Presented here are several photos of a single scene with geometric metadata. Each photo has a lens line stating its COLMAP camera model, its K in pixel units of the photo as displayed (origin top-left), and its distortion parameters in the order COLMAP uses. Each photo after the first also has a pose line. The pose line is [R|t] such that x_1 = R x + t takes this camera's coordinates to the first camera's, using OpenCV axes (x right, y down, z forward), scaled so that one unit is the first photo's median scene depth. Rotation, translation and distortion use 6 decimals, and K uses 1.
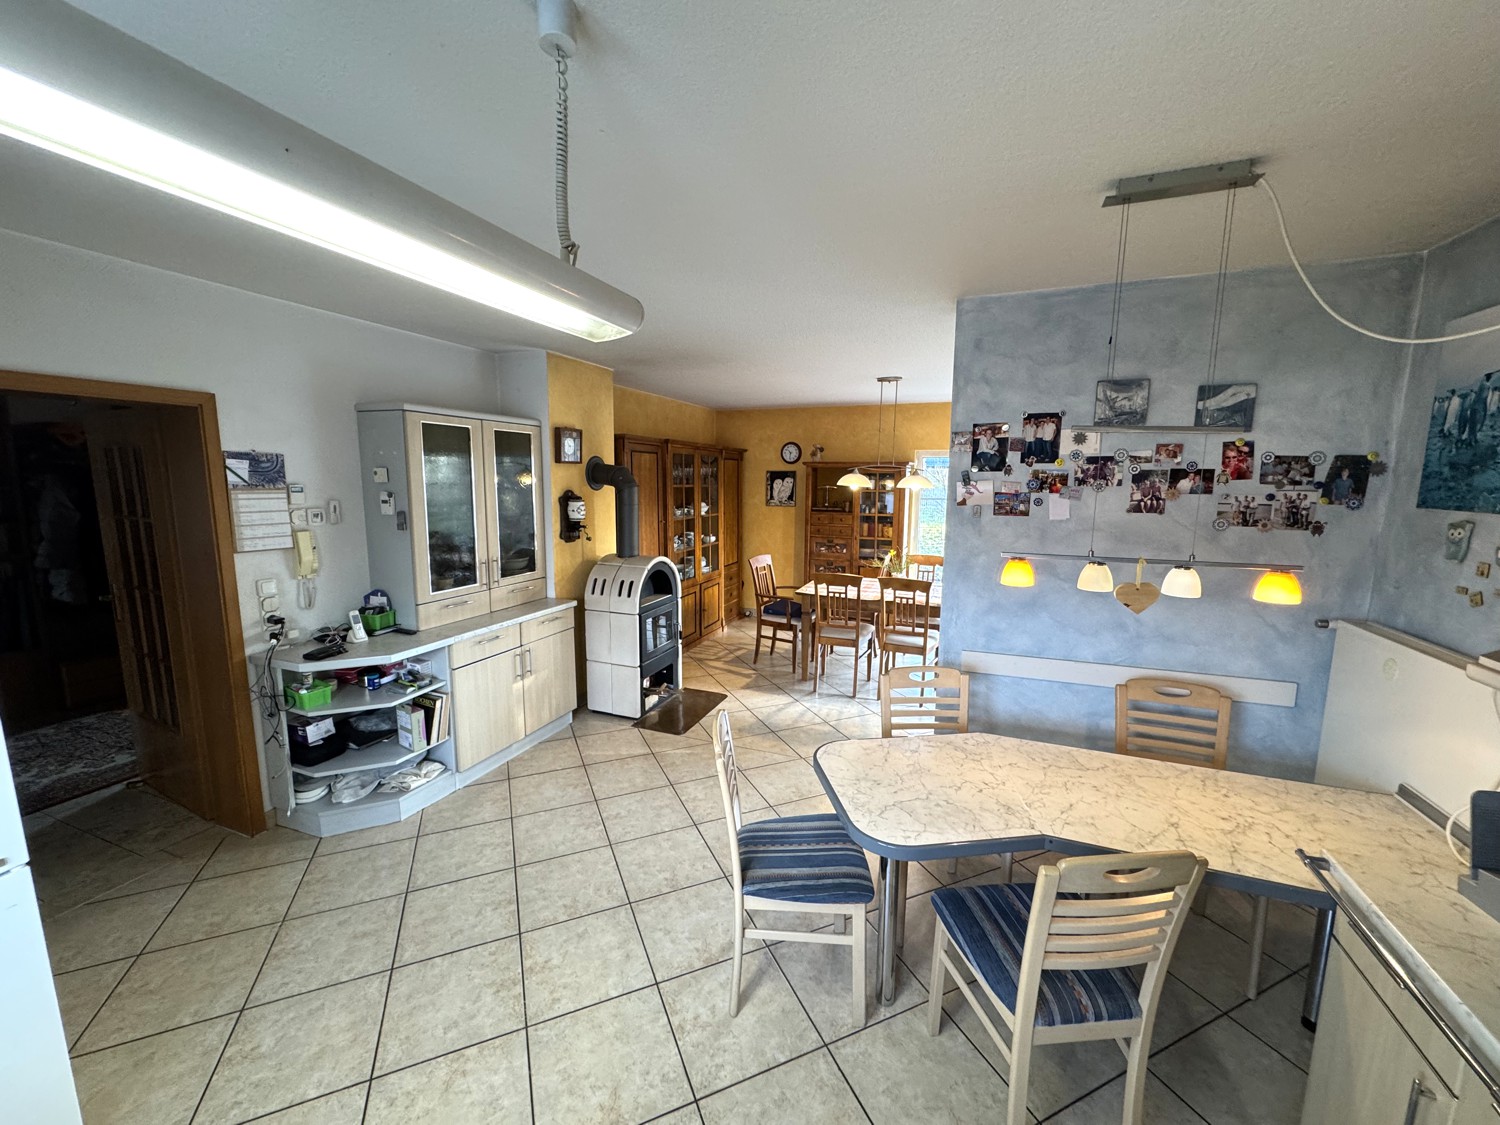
lens RADIAL K [[594.3, 0, 750.0], [0, 594.3, 562.5], [0, 0, 1]] dist [0.000547, 0.000046]
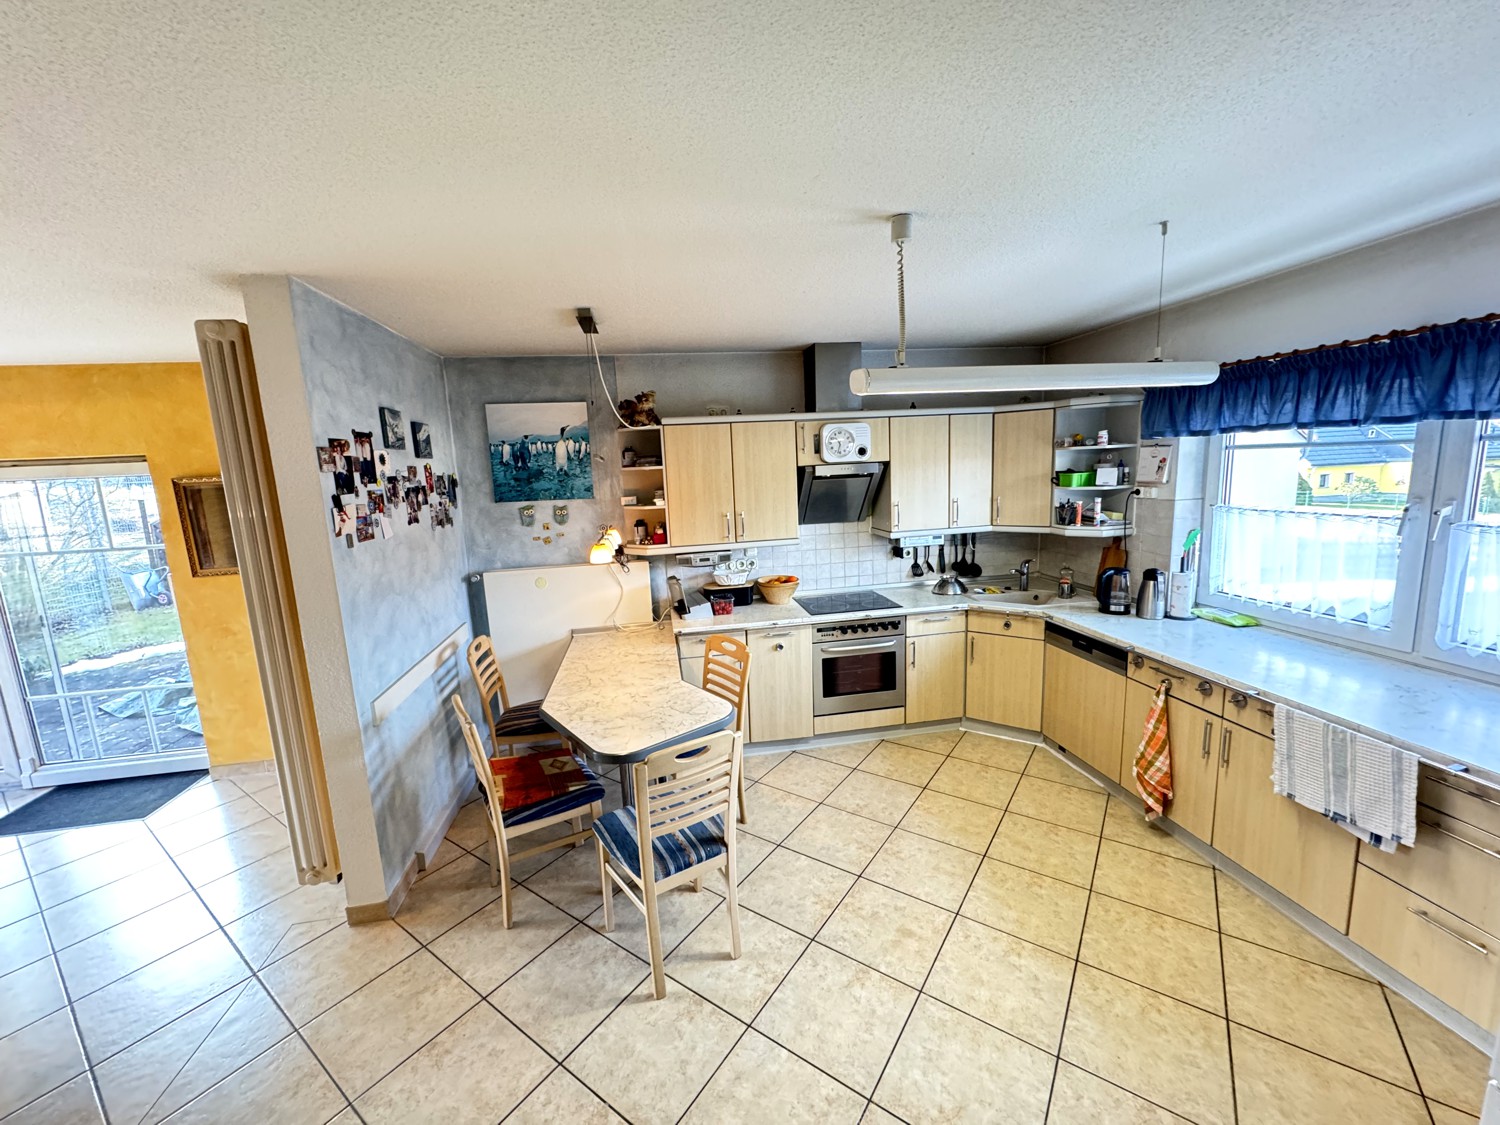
lens RADIAL K [[594.3, 0, 750.0], [0, 594.3, 562.5], [0, 0, 1]] dist [0.000547, 0.000046]
pose [[-0.518323, -0.121691, 0.846482, -0.724007], [0.164151, 0.957261, 0.238131, -0.186000], [-0.839283, 0.262379, -0.476195, 1.048371]]
